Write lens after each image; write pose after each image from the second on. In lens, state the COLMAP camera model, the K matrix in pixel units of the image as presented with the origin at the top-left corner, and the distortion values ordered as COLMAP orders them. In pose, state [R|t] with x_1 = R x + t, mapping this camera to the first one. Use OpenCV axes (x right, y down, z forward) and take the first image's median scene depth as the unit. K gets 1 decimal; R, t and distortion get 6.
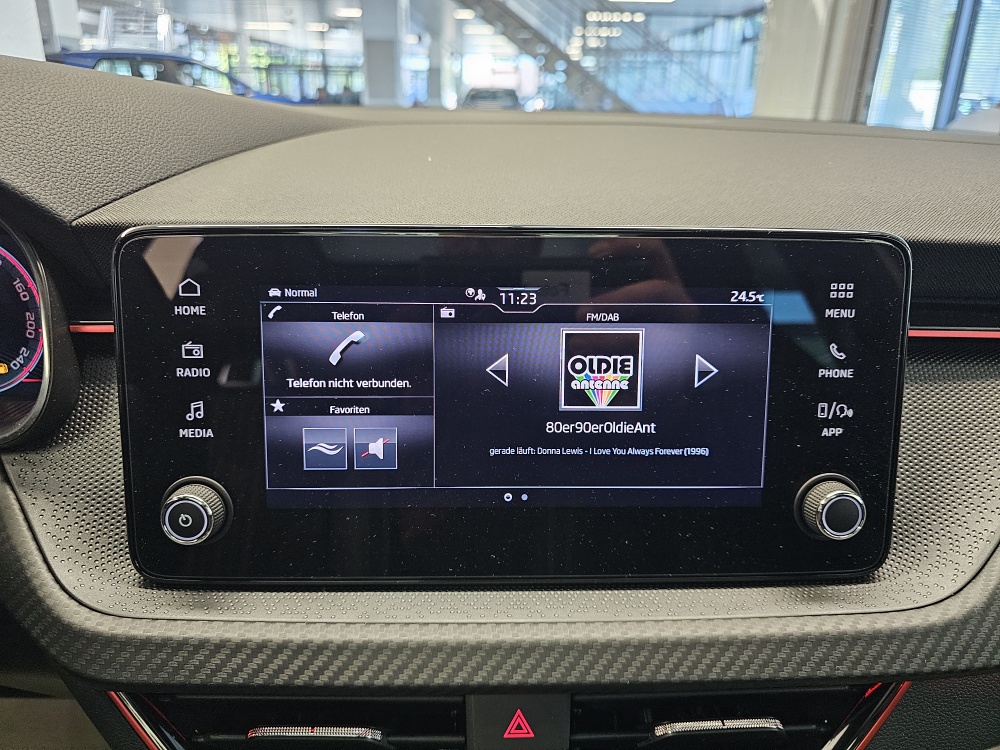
lens RADIAL K [[690.9, 0, 498.9], [0, 690.9, 369.6], [0, 0, 1]] dist [0.027750, -0.052753]
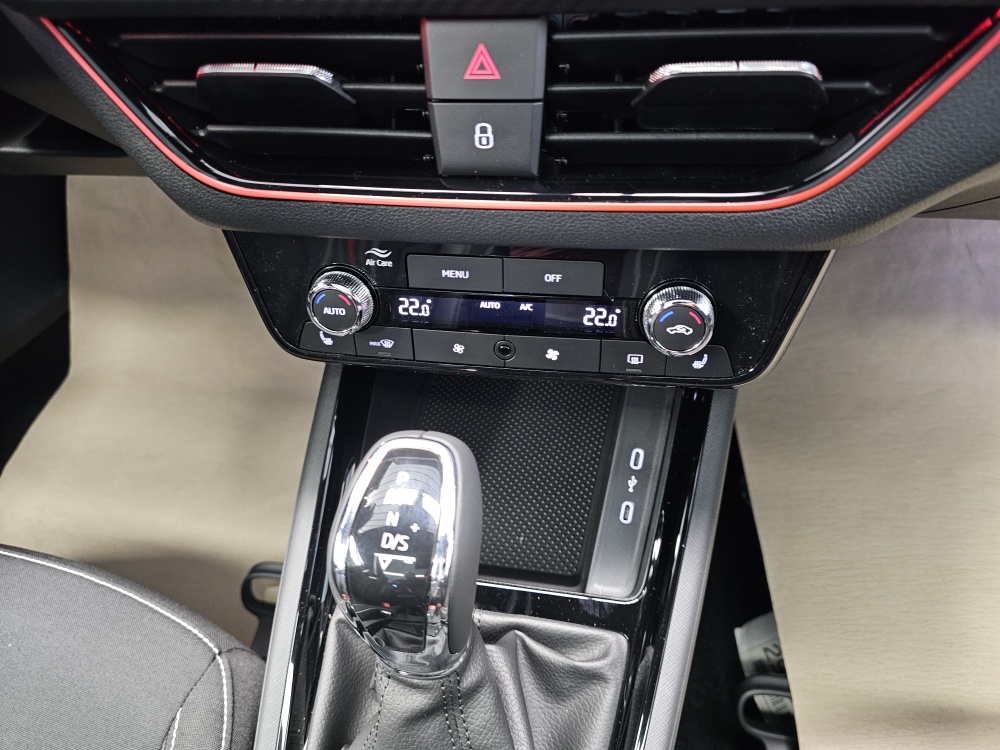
lens RADIAL K [[690.9, 0, 498.9], [0, 690.9, 369.6], [0, 0, 1]] dist [0.027750, -0.052753]
pose [[0.975594, 0.091790, -0.199478, 0.245912], [0.021458, 0.864238, 0.502625, 0.403747], [0.218532, -0.494639, 0.841176, 0.114005]]
